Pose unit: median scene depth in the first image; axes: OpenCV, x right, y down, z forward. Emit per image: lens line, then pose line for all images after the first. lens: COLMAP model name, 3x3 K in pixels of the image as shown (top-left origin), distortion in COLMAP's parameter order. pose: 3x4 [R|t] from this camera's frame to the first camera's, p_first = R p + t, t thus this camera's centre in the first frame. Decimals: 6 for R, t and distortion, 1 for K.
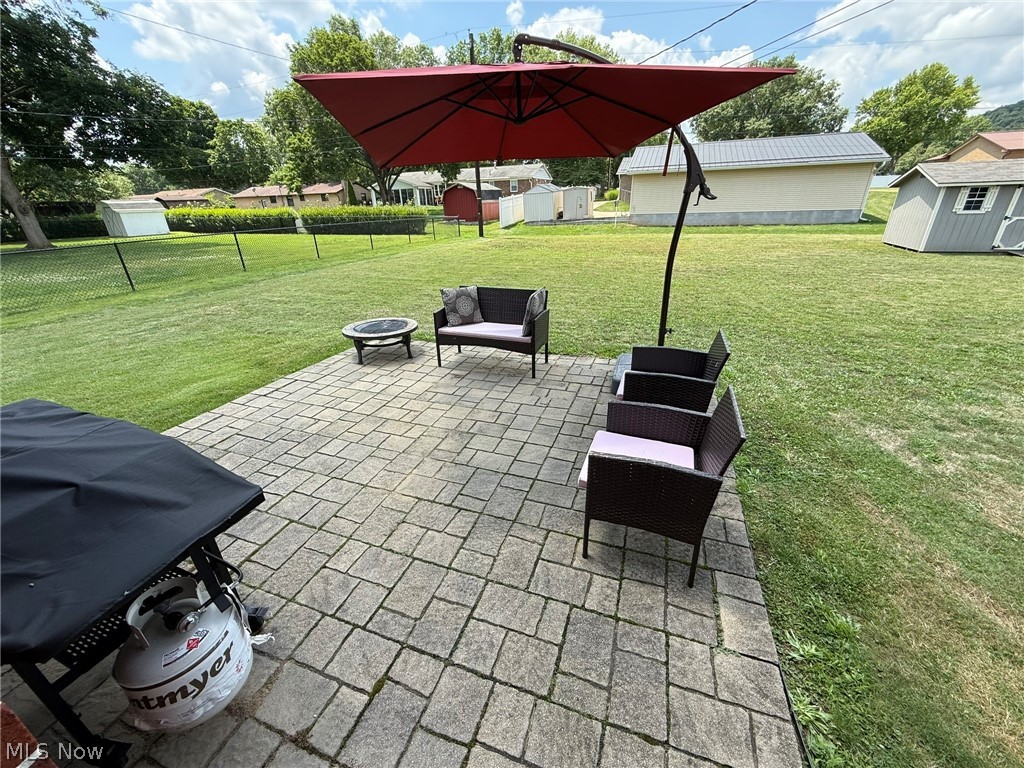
lens RADIAL K [[407.9, 0, 503.8], [0, 407.9, 384.7], [0, 0, 1]] dist [0.001096, -0.000588]
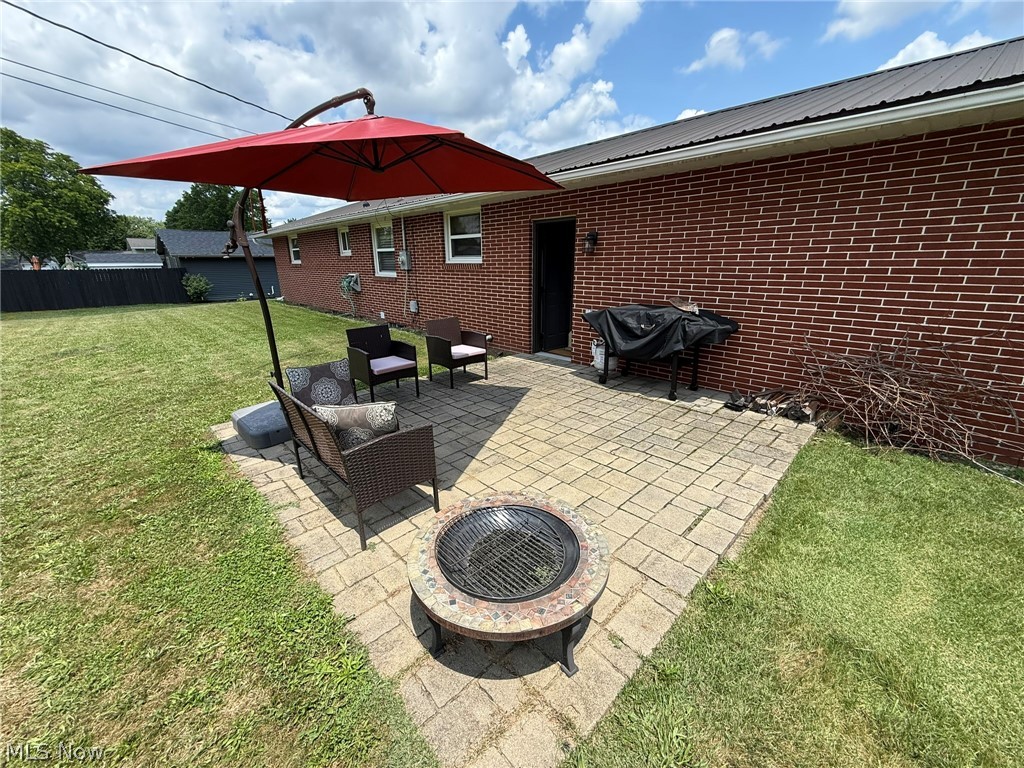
lens RADIAL K [[407.9, 0, 507.1], [0, 407.9, 387.5], [0, 0, 1]] dist [0.001096, -0.000588]
pose [[-0.898802, -0.091223, 0.428758, -0.536049], [0.213618, 0.762956, 0.610135, -0.572193], [-0.382782, 0.639981, -0.666260, 1.386748]]
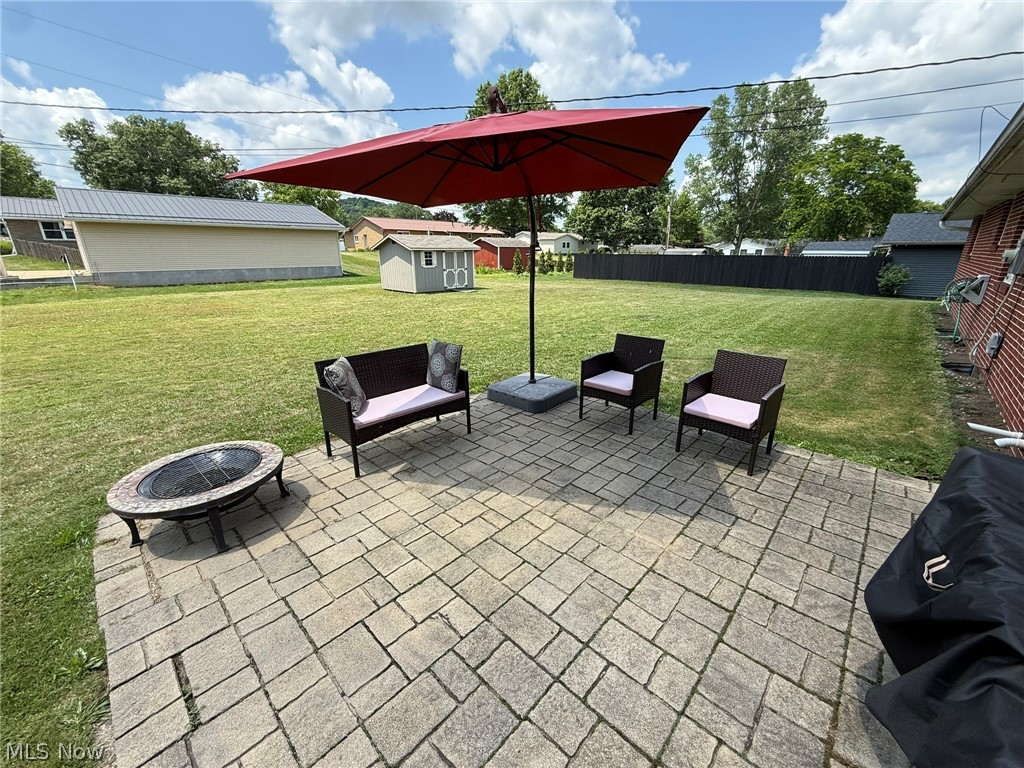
lens RADIAL K [[407.9, 0, 511.9], [0, 407.9, 386.6], [0, 0, 1]] dist [0.001096, -0.000588]
pose [[0.389250, -0.261699, 0.883175, -0.695540], [0.367046, 0.923452, 0.111862, -0.187335], [-0.844844, 0.280624, 0.455509, 0.485537]]
